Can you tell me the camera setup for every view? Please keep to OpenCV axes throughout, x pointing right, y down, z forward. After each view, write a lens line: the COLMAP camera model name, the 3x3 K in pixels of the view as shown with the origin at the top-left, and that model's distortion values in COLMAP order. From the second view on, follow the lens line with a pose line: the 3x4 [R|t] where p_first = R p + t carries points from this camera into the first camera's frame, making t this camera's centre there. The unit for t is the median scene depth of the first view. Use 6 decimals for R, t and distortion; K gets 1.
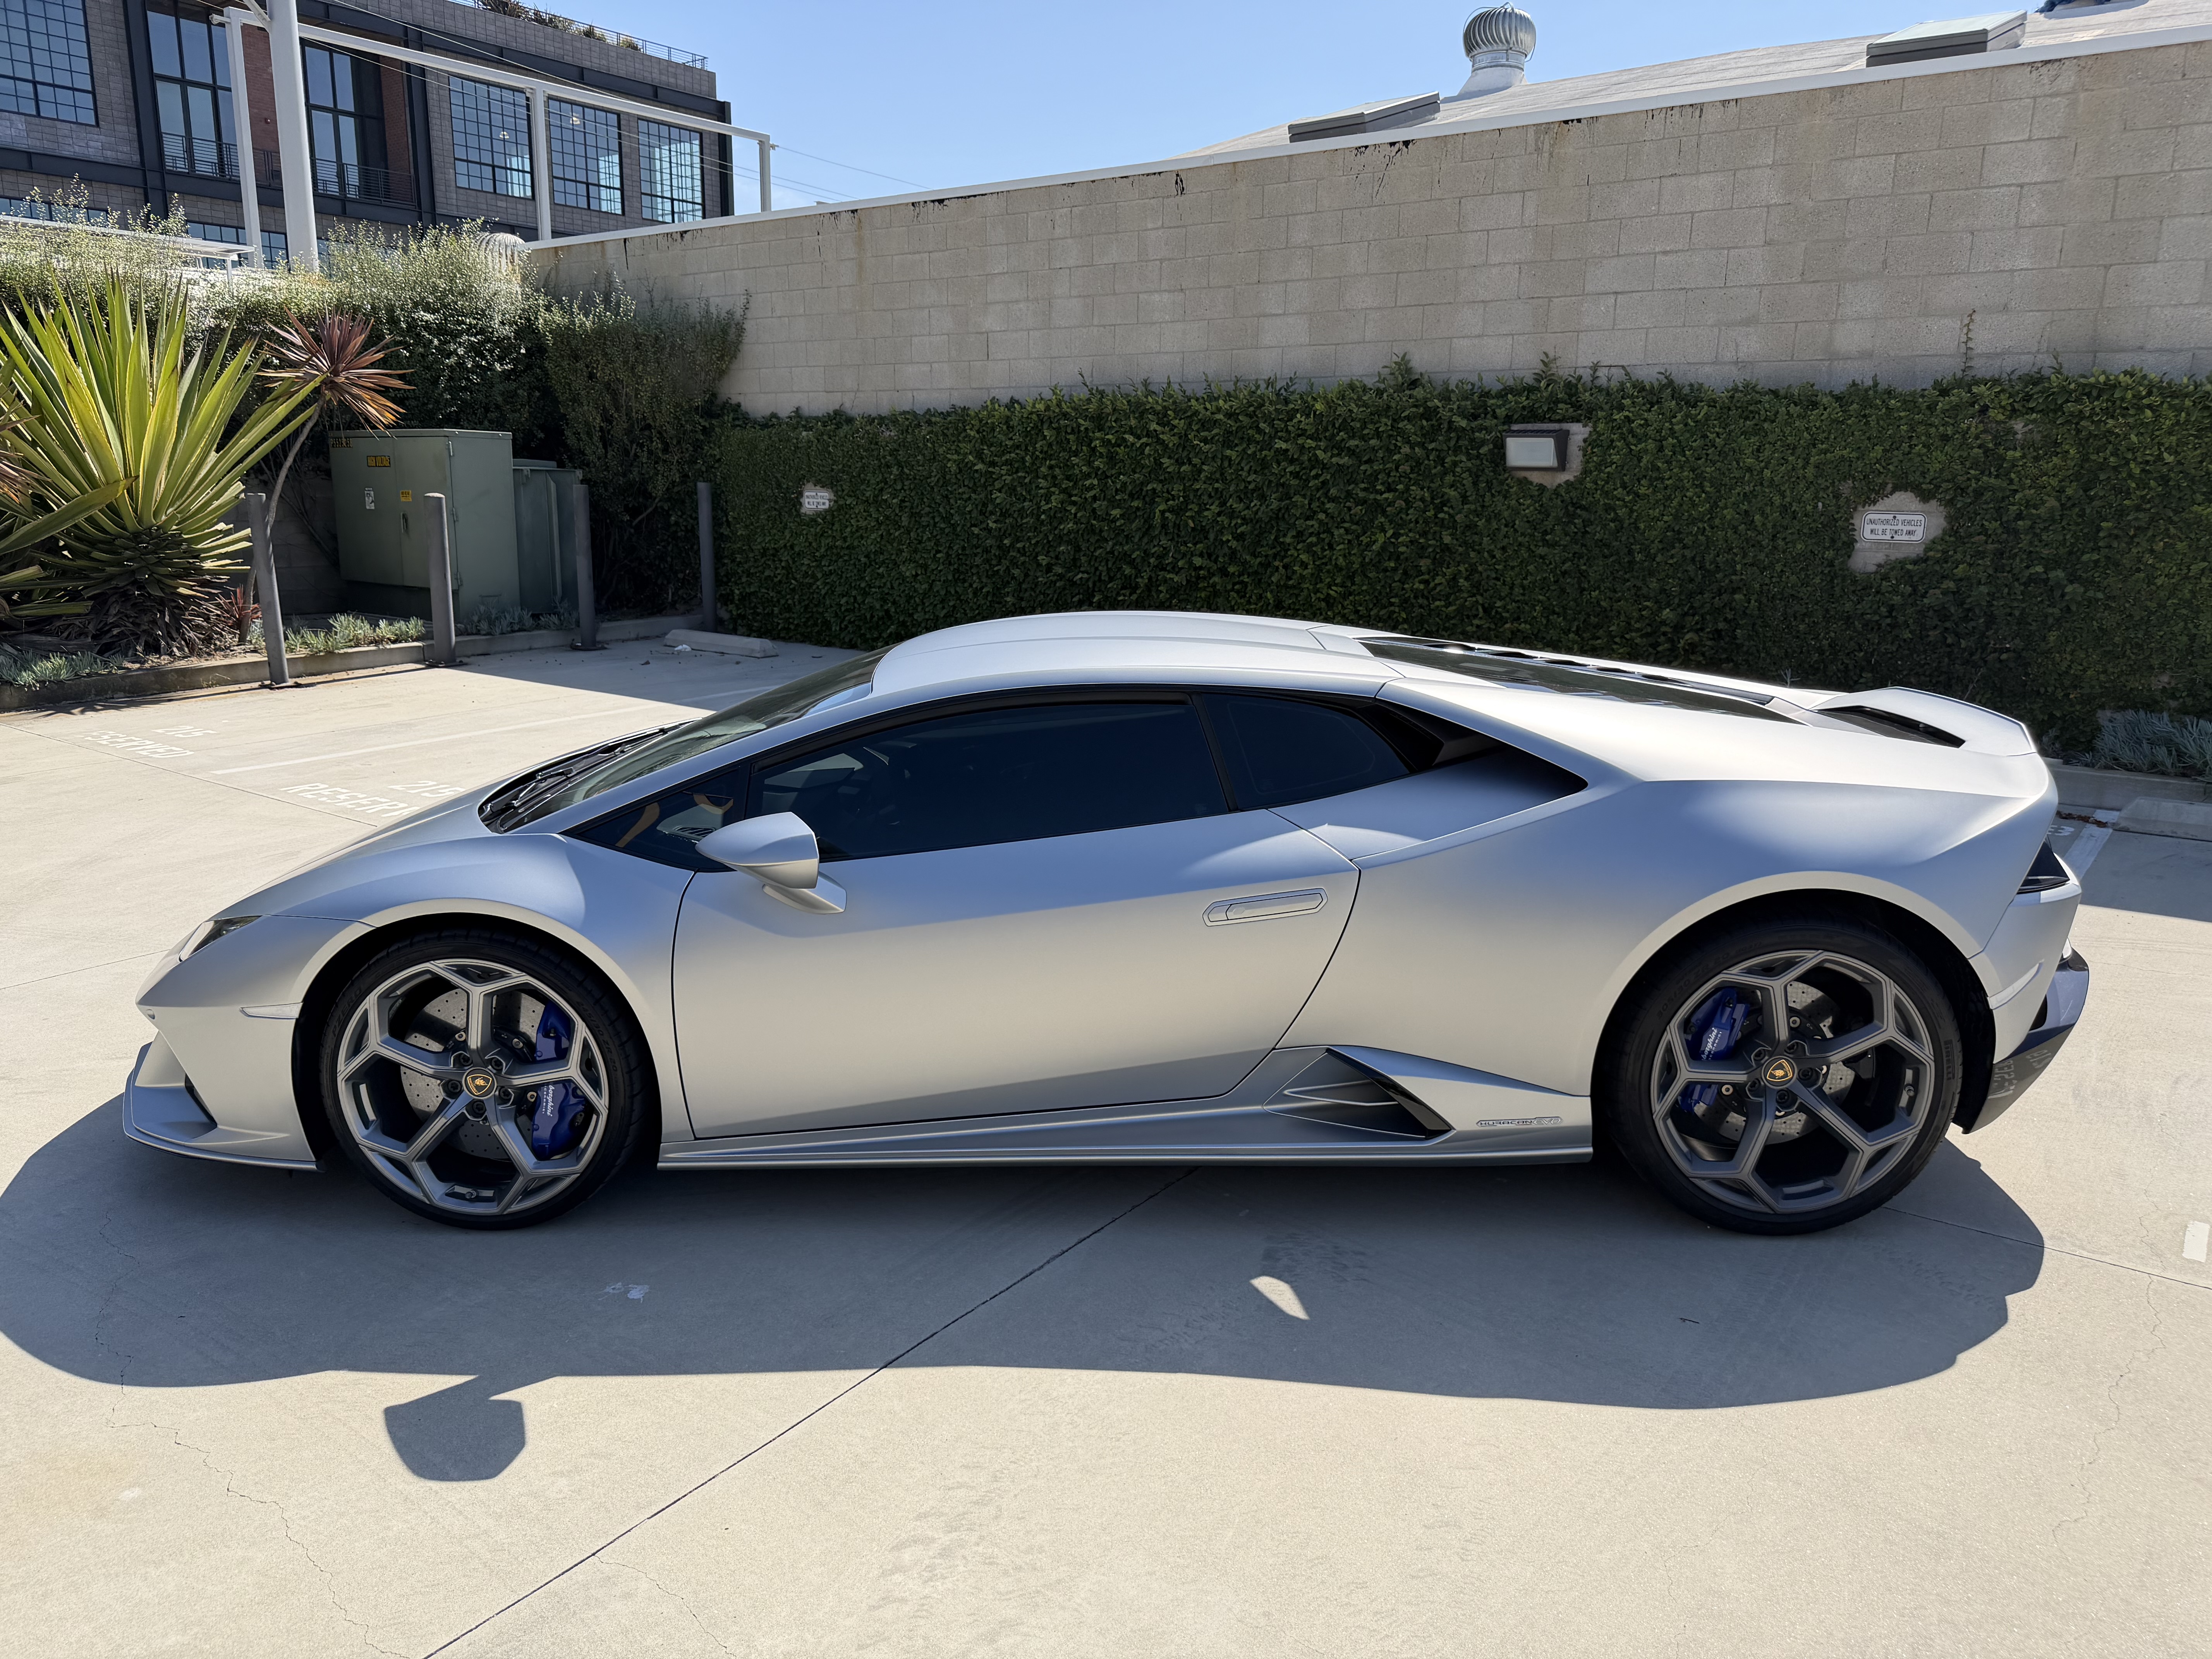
lens RADIAL K [[1571.1, 0, 1102.7], [0, 1571.1, 867.9], [0, 0, 1]] dist [0.012478, -0.027446]
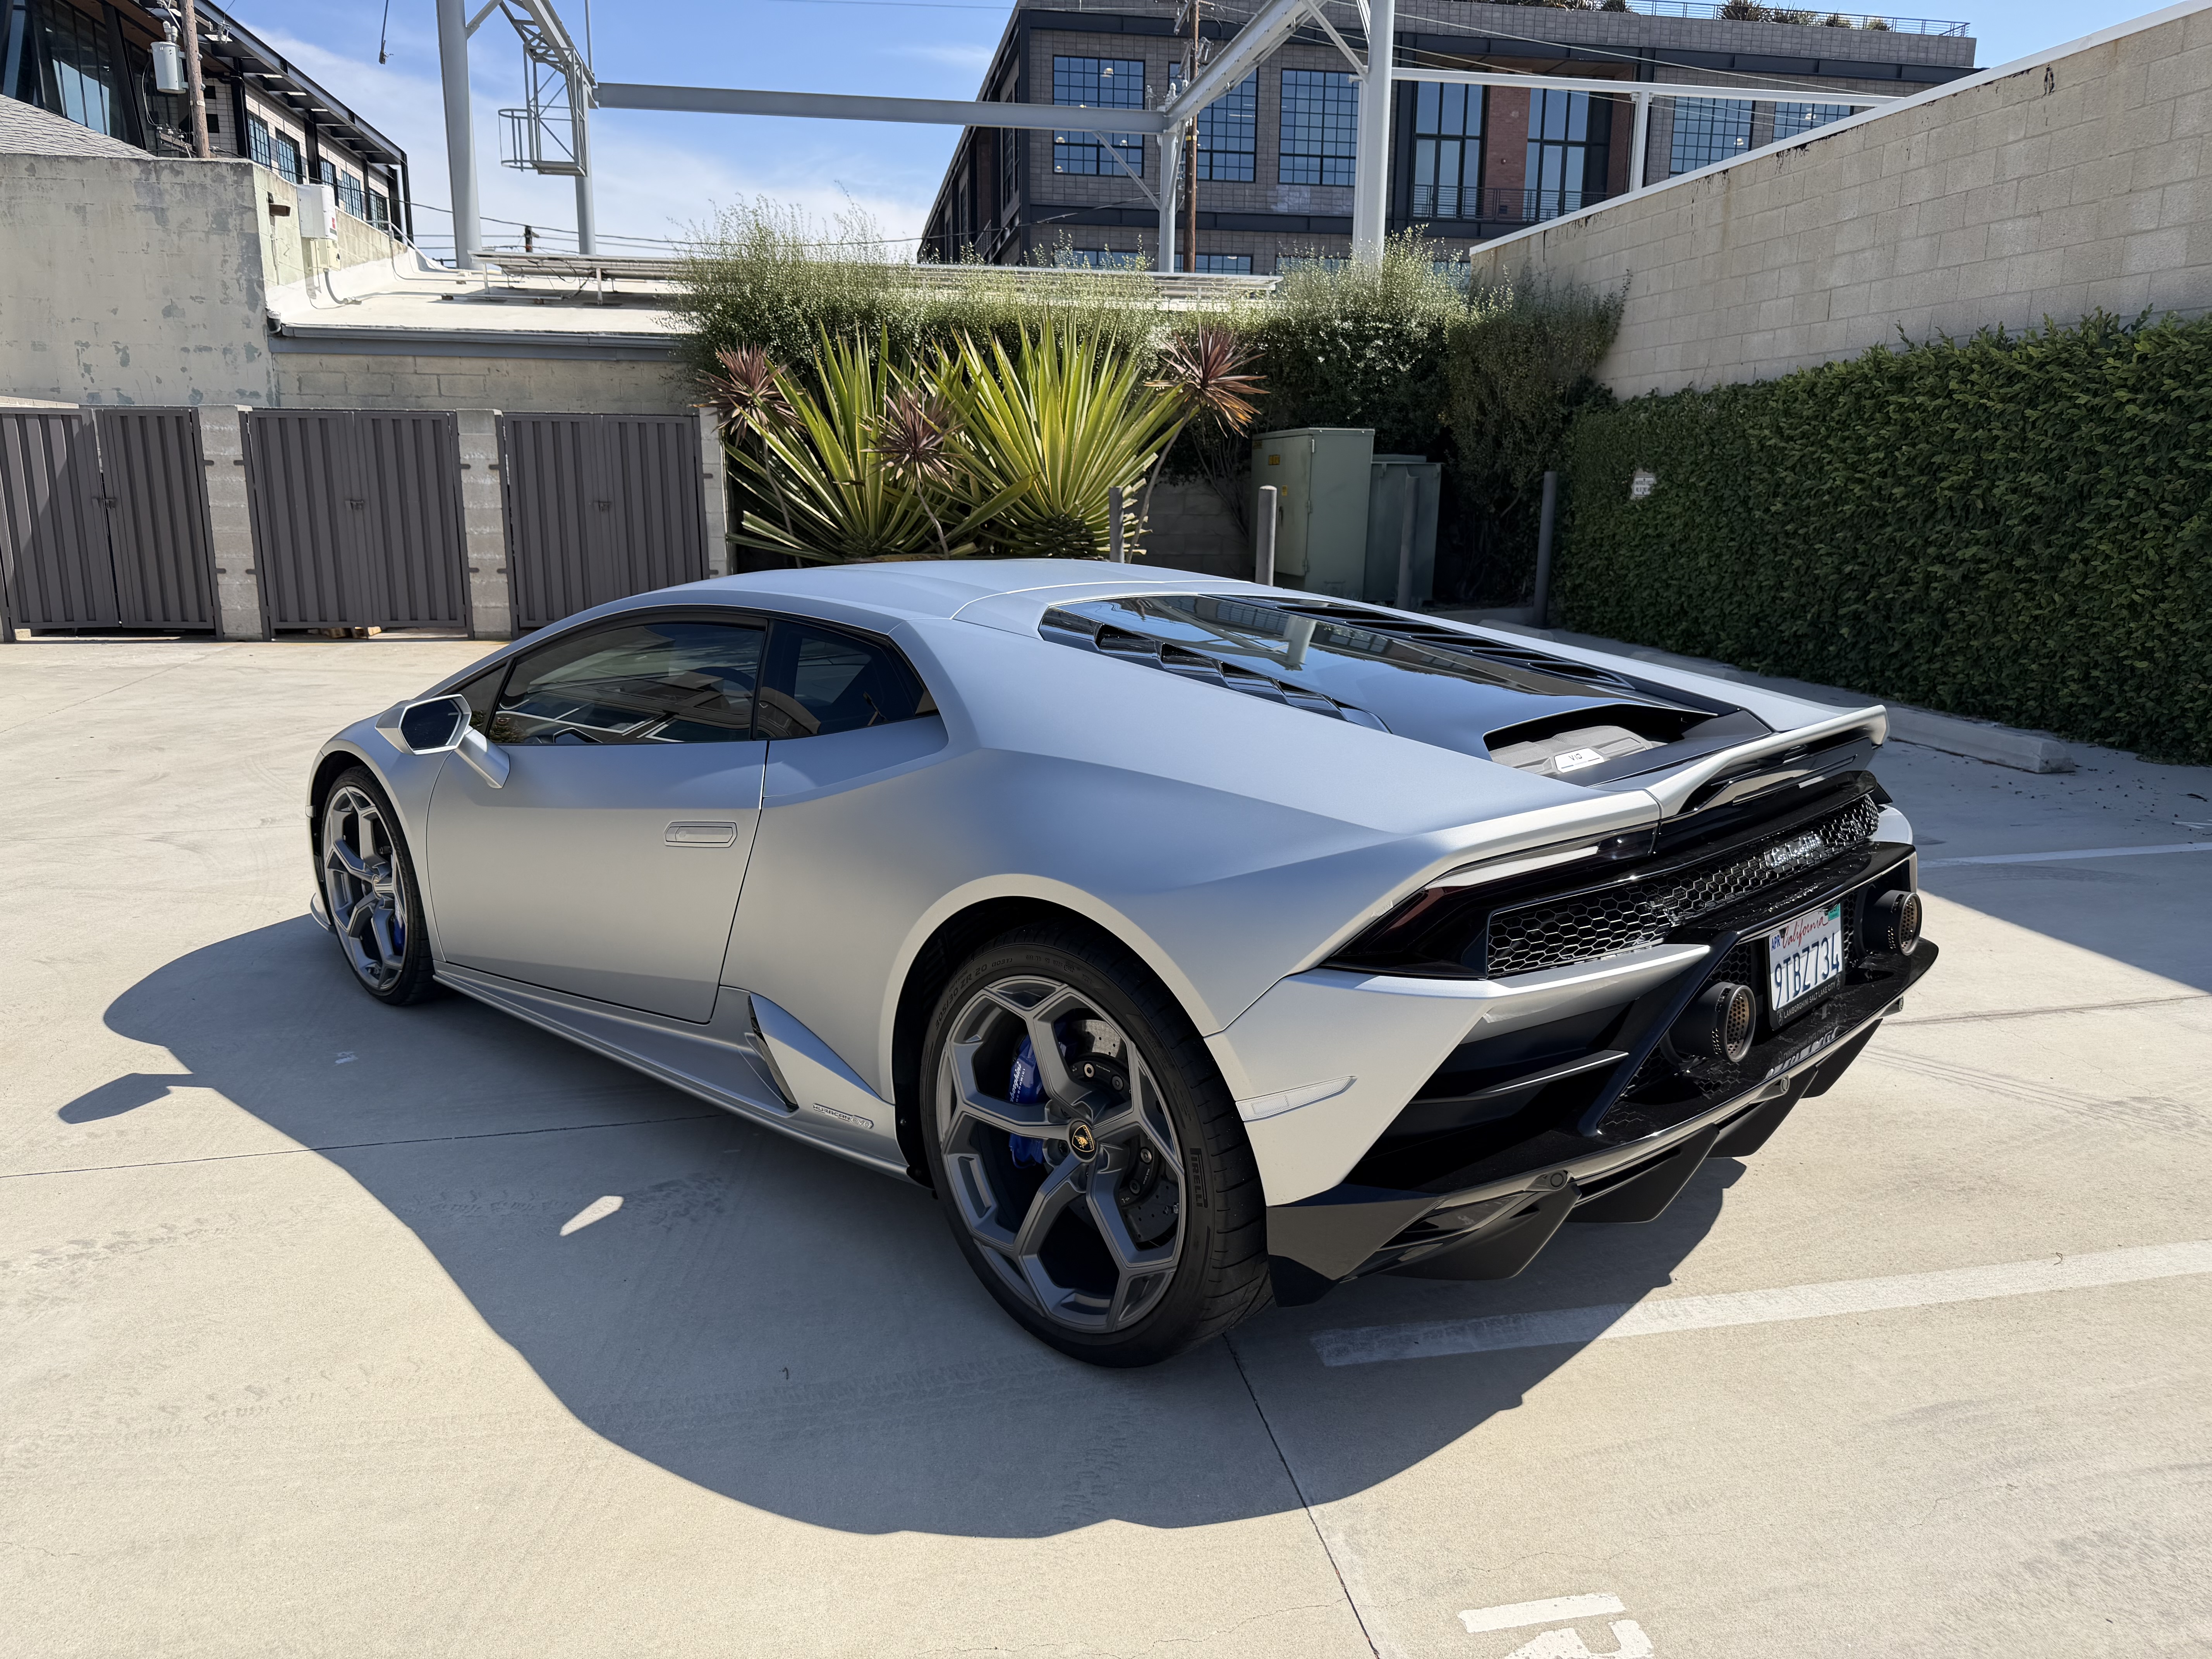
lens RADIAL K [[1571.1, 0, 1094.0], [0, 1571.1, 825.4], [0, 0, 1]] dist [0.012478, -0.027446]
pose [[0.727701, 0.132865, -0.672902, 0.262666], [-0.153668, 0.987702, 0.028841, -0.012953], [0.668459, 0.082416, 0.739169, 0.119881]]
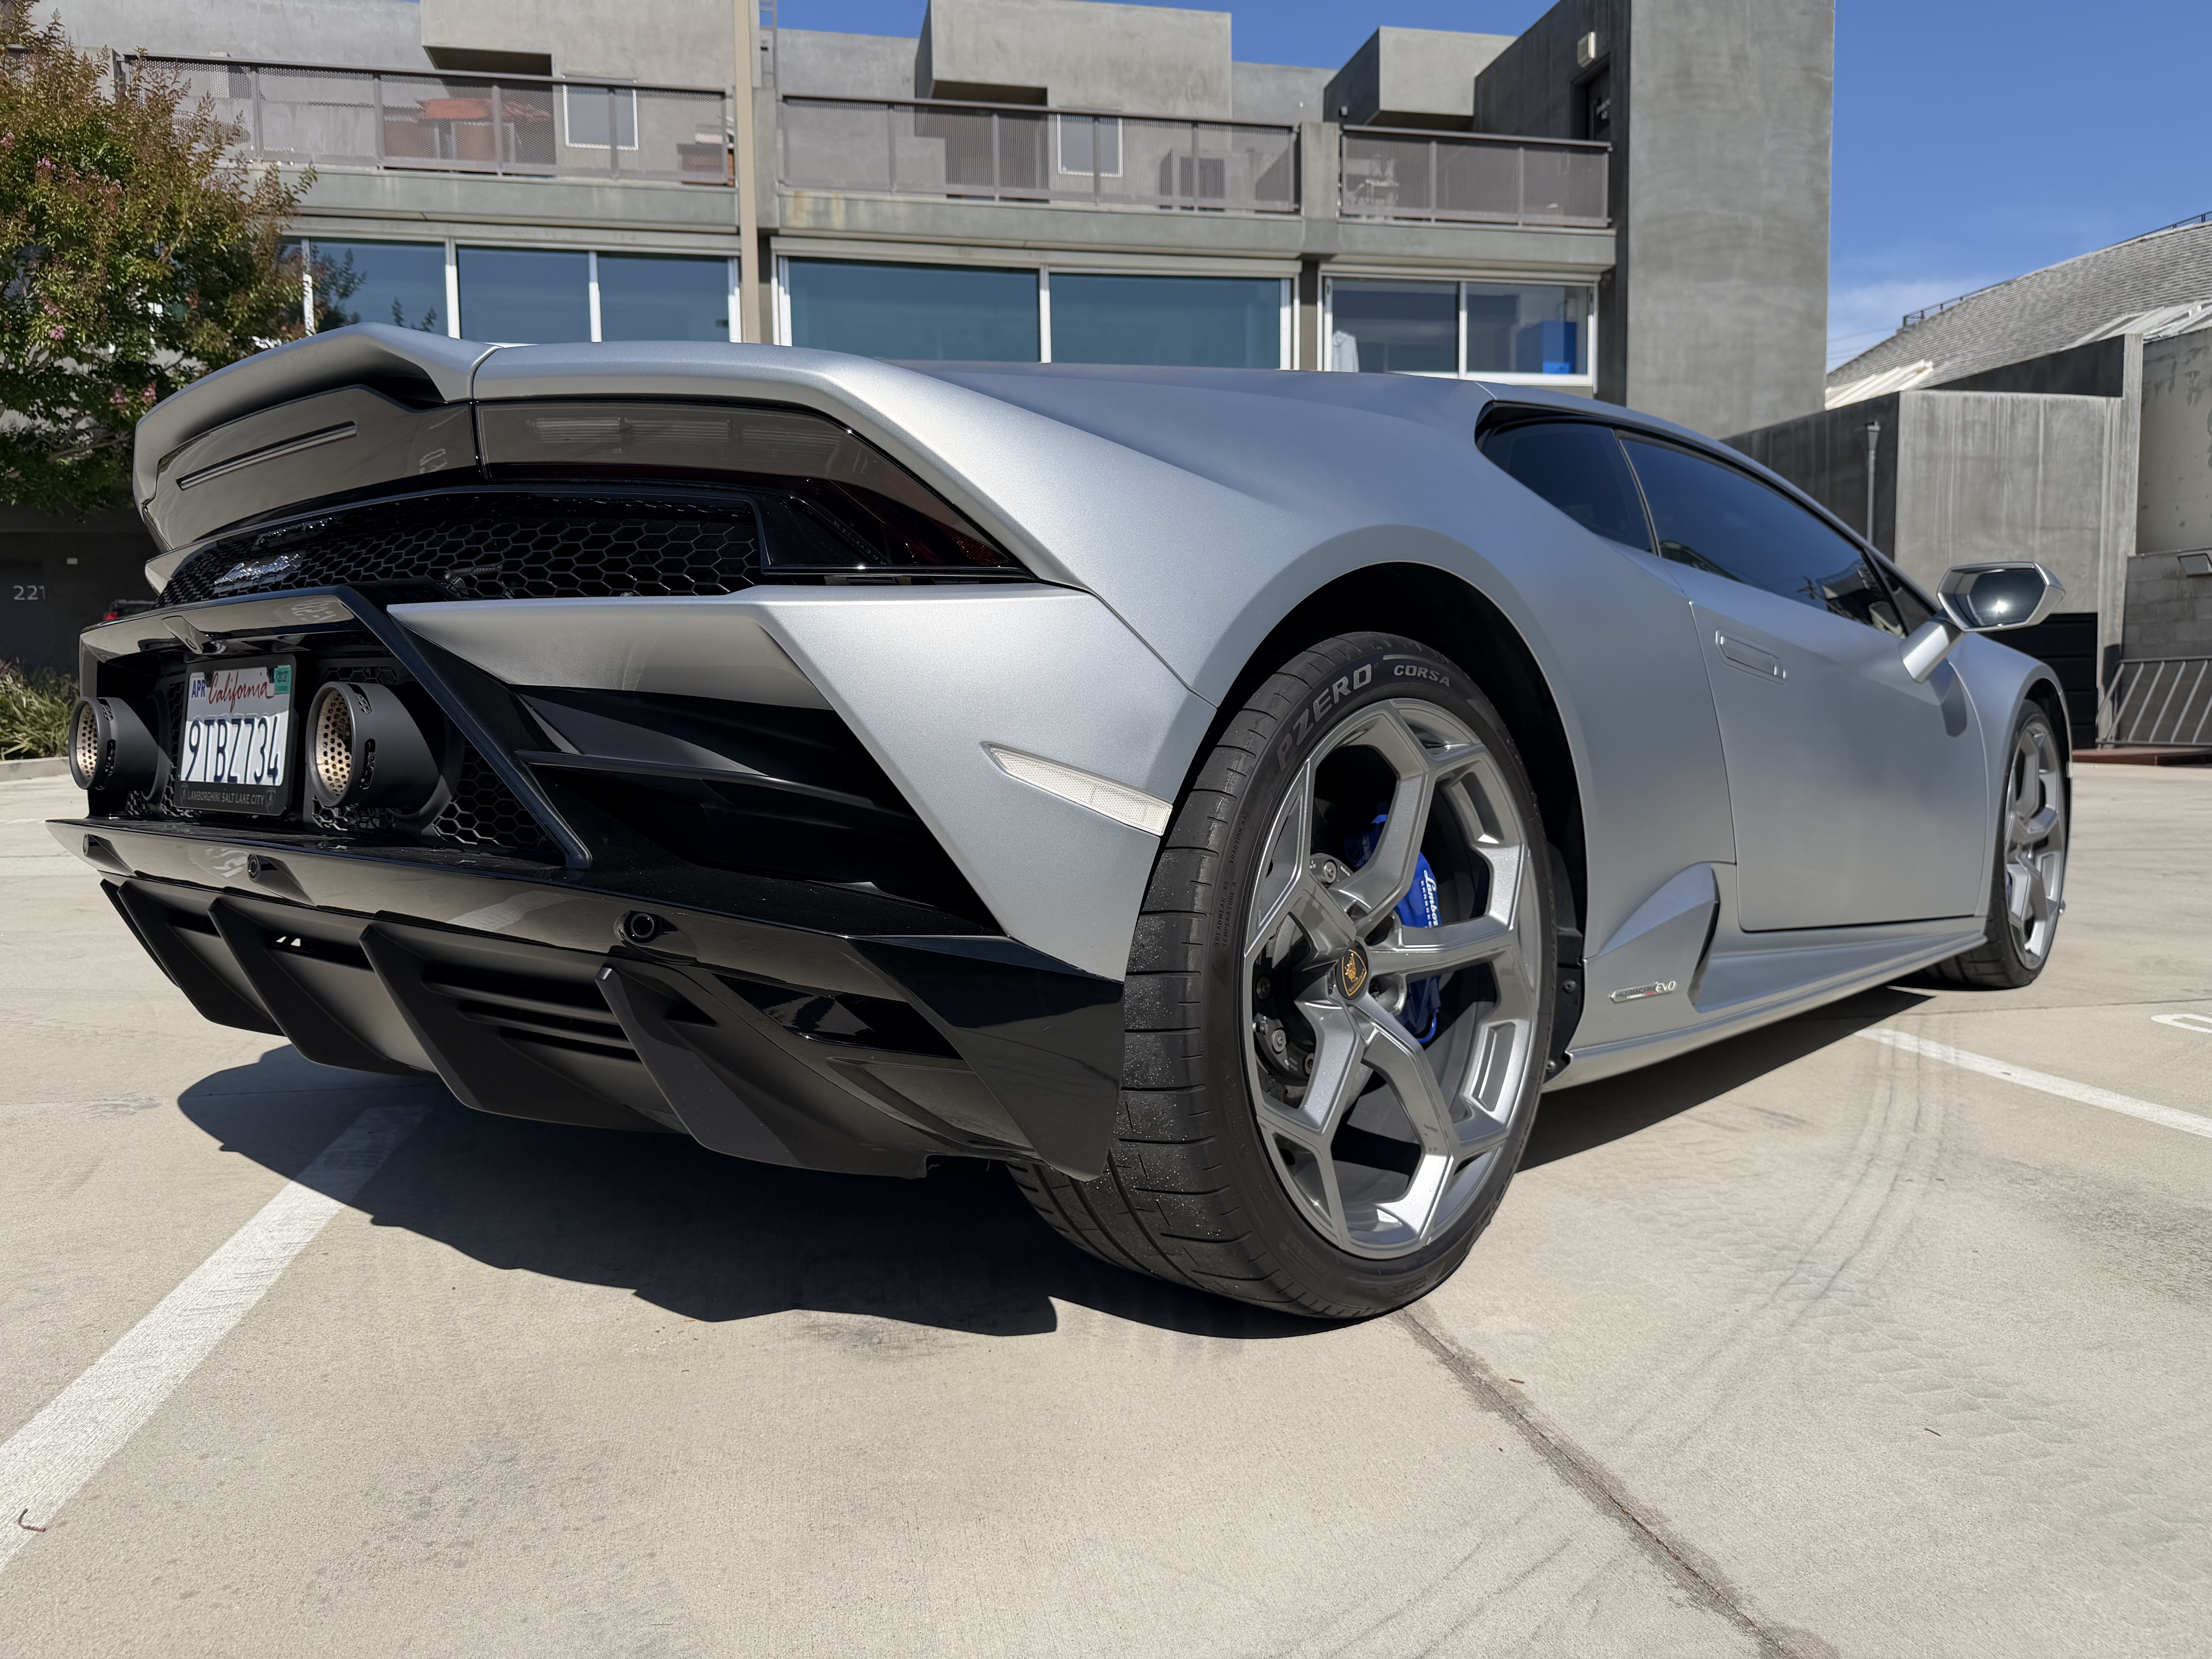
lens RADIAL K [[1571.1, 0, 1104.2], [0, 1571.1, 827.9], [0, 0, 1]] dist [0.012478, -0.027446]
pose [[-0.657939, 0.049956, -0.751412, 0.245741], [-0.176259, 0.959867, 0.218148, -0.041025], [0.732154, 0.275972, -0.622728, 0.504272]]
